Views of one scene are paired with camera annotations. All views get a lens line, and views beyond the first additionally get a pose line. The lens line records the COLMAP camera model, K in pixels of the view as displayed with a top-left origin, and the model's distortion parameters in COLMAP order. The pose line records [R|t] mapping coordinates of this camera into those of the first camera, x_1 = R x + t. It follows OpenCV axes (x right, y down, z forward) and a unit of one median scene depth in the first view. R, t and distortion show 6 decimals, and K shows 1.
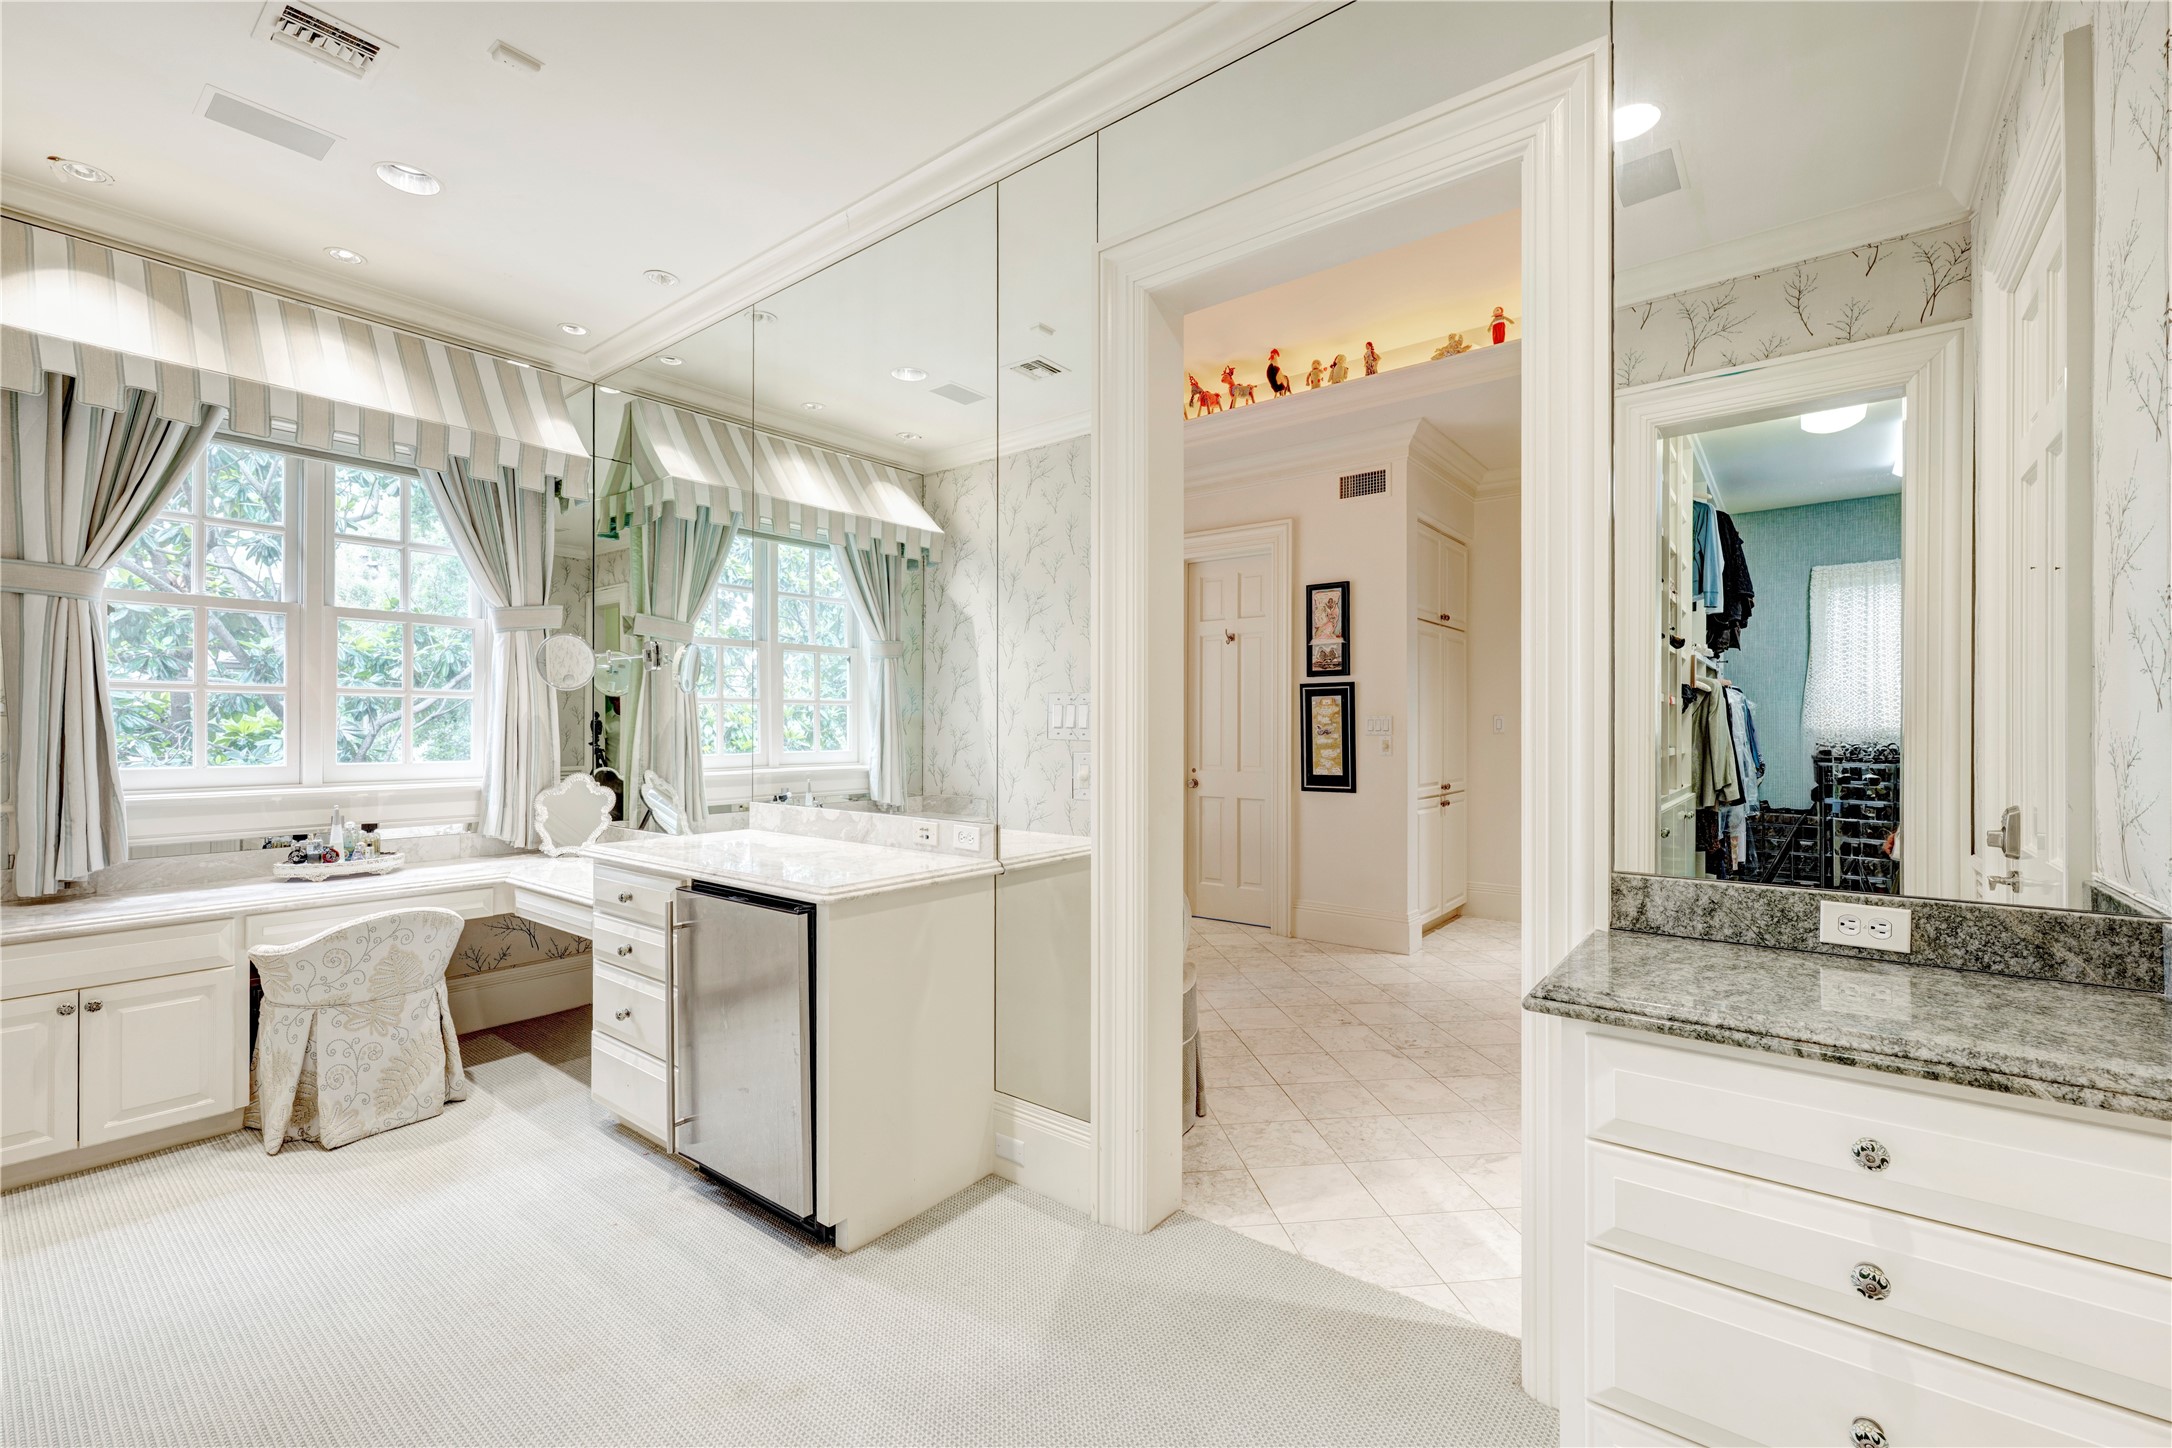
lens RADIAL K [[939.4, 0, 1085.4], [0, 939.4, 731.3], [0, 0, 1]] dist [-0.002748, -0.000471]
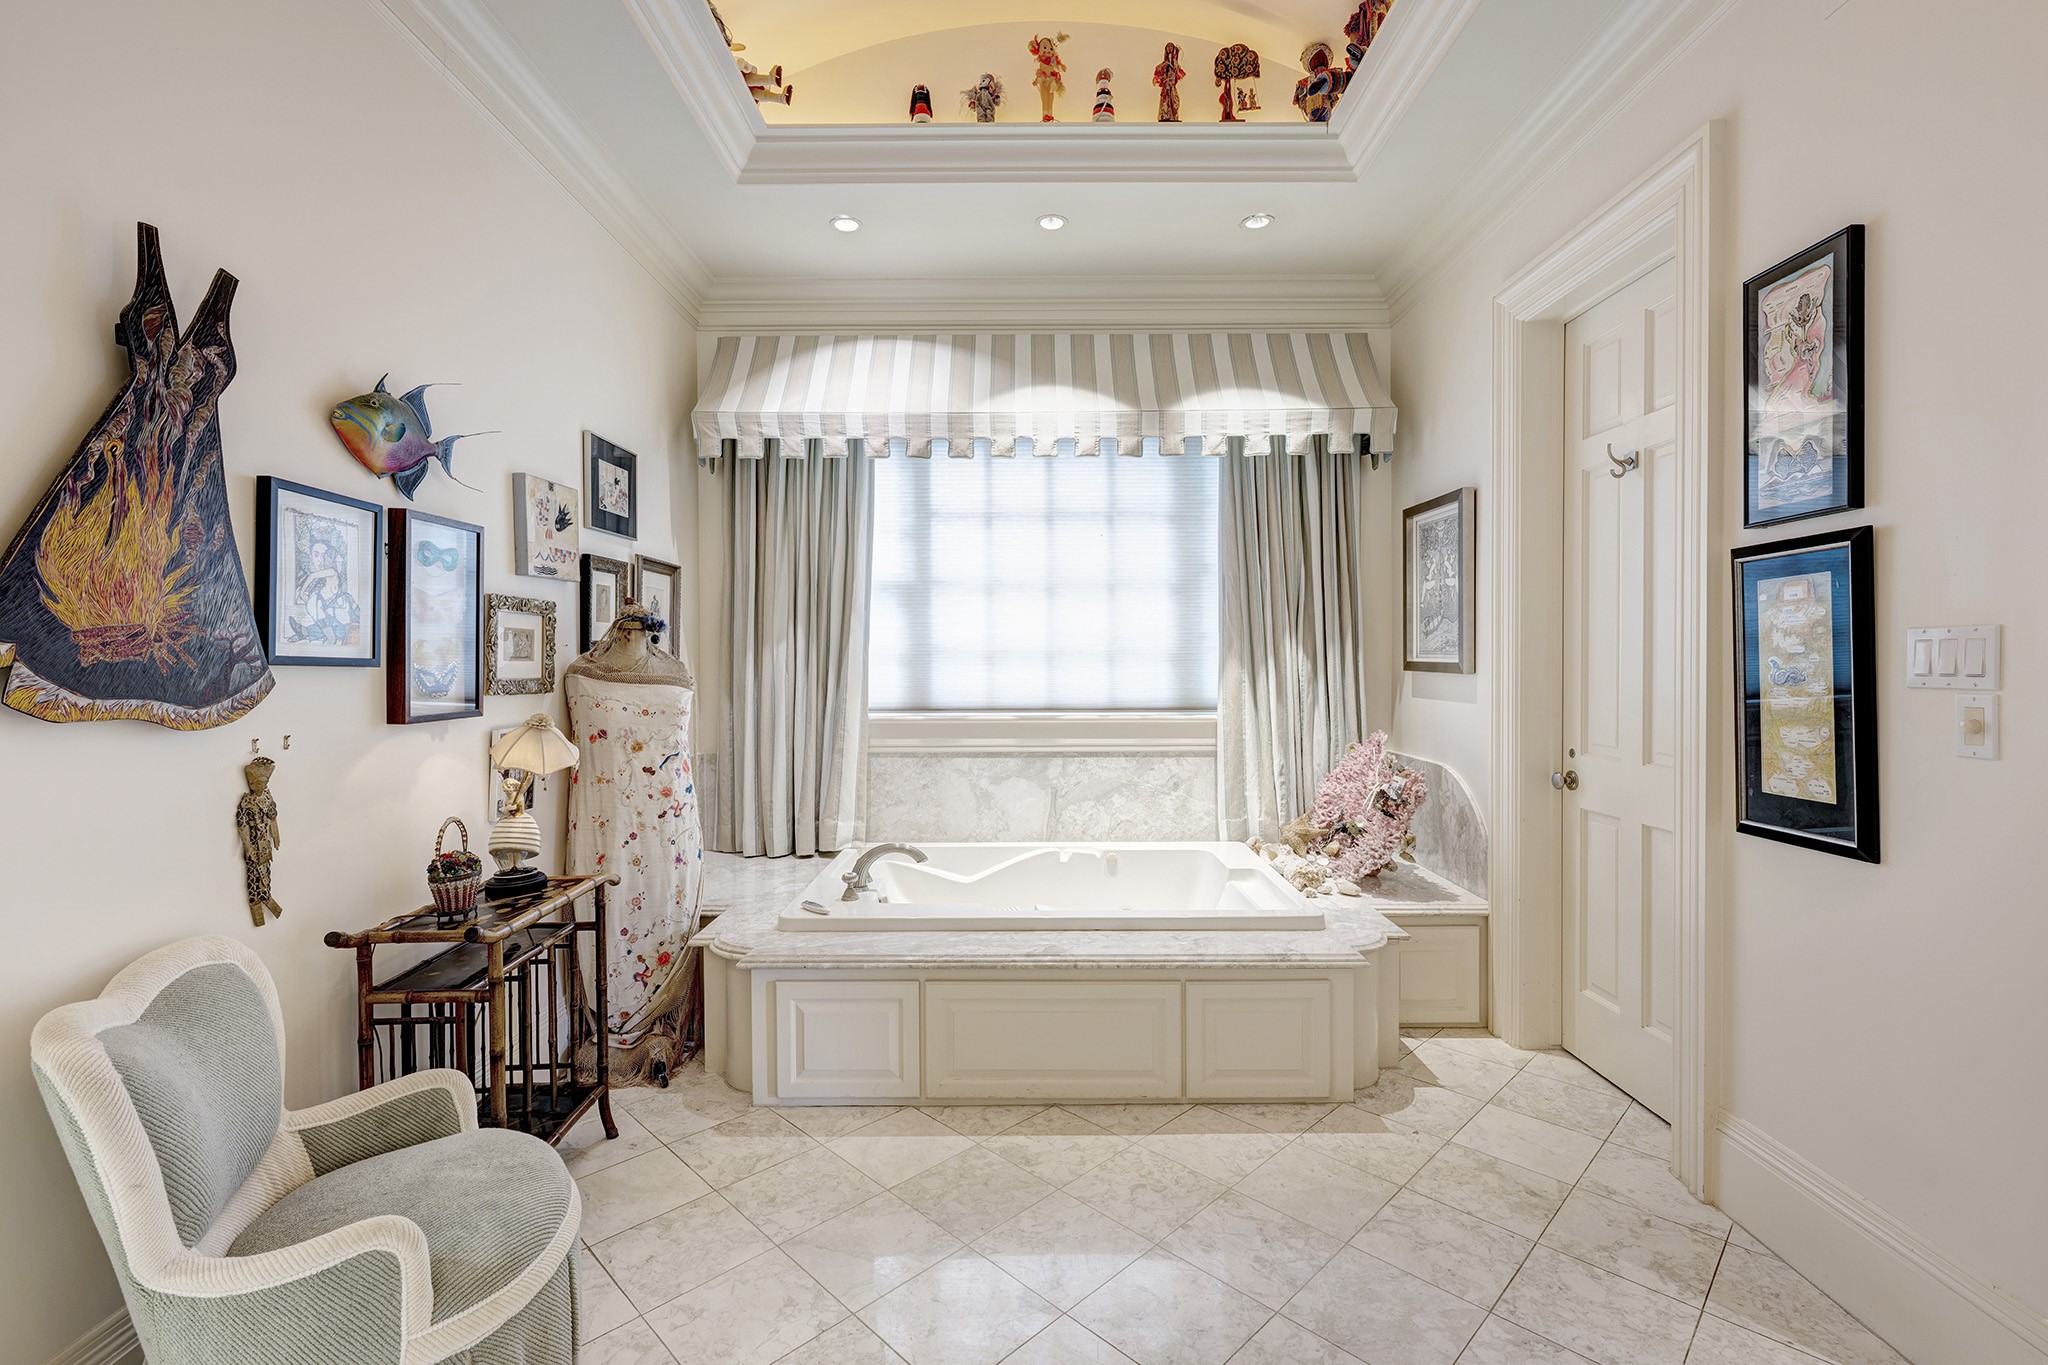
lens RADIAL K [[885.8, 0, 1020.7], [0, 885.8, 680.6], [0, 0, 1]] dist [-0.002748, -0.000471]
pose [[0.590713, 0.002768, -0.806877, 0.350431], [0.012499, 0.999843, 0.012581, -0.005638], [0.806785, -0.017517, 0.590585, 0.562693]]
